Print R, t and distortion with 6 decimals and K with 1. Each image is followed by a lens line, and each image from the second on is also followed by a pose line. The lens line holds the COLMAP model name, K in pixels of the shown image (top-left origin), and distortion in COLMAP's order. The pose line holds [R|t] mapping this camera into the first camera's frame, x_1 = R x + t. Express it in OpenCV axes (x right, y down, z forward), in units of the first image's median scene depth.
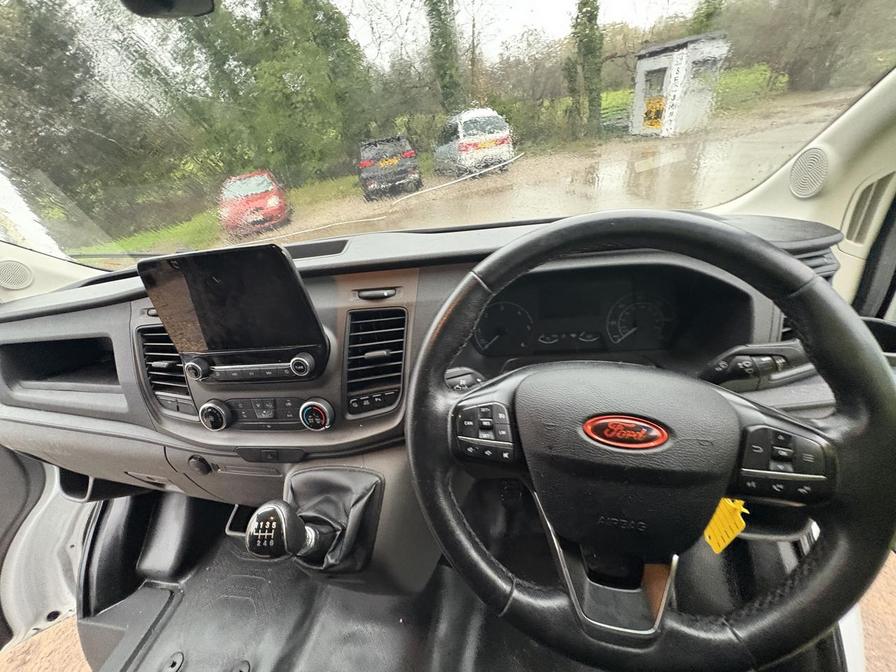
lens RADIAL K [[355.6, 0, 448.0], [0, 355.6, 336.0], [0, 0, 1]] dist [0.000320, 0.000683]
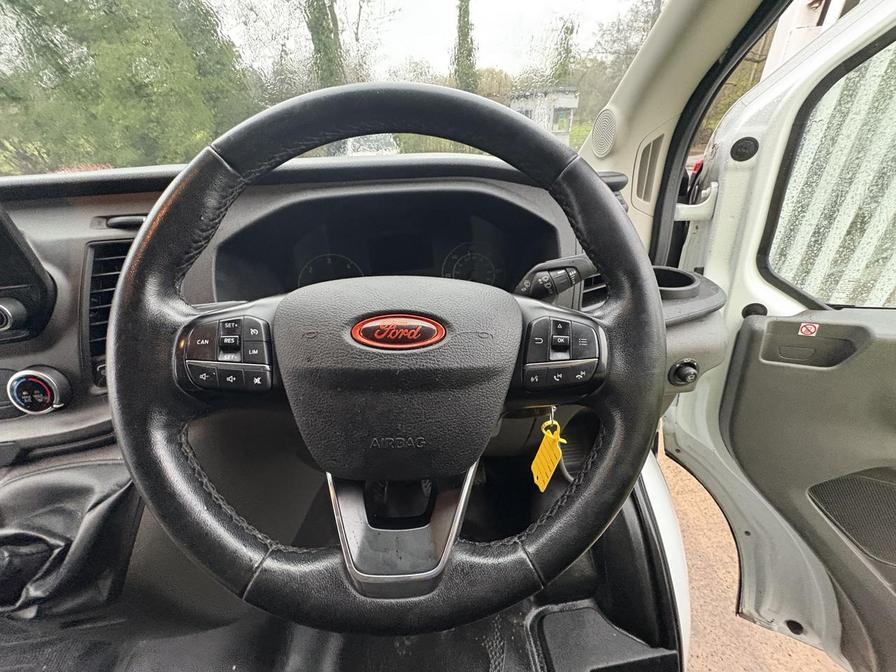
lens RADIAL K [[355.8, 0, 448.5], [0, 355.8, 338.8], [0, 0, 1]] dist [-0.001526, 0.000176]
pose [[0.962149, -0.037993, 0.269863, 0.309315], [0.051088, 0.997825, -0.041668, 0.261995], [-0.267693, 0.053878, 0.961997, 0.141948]]
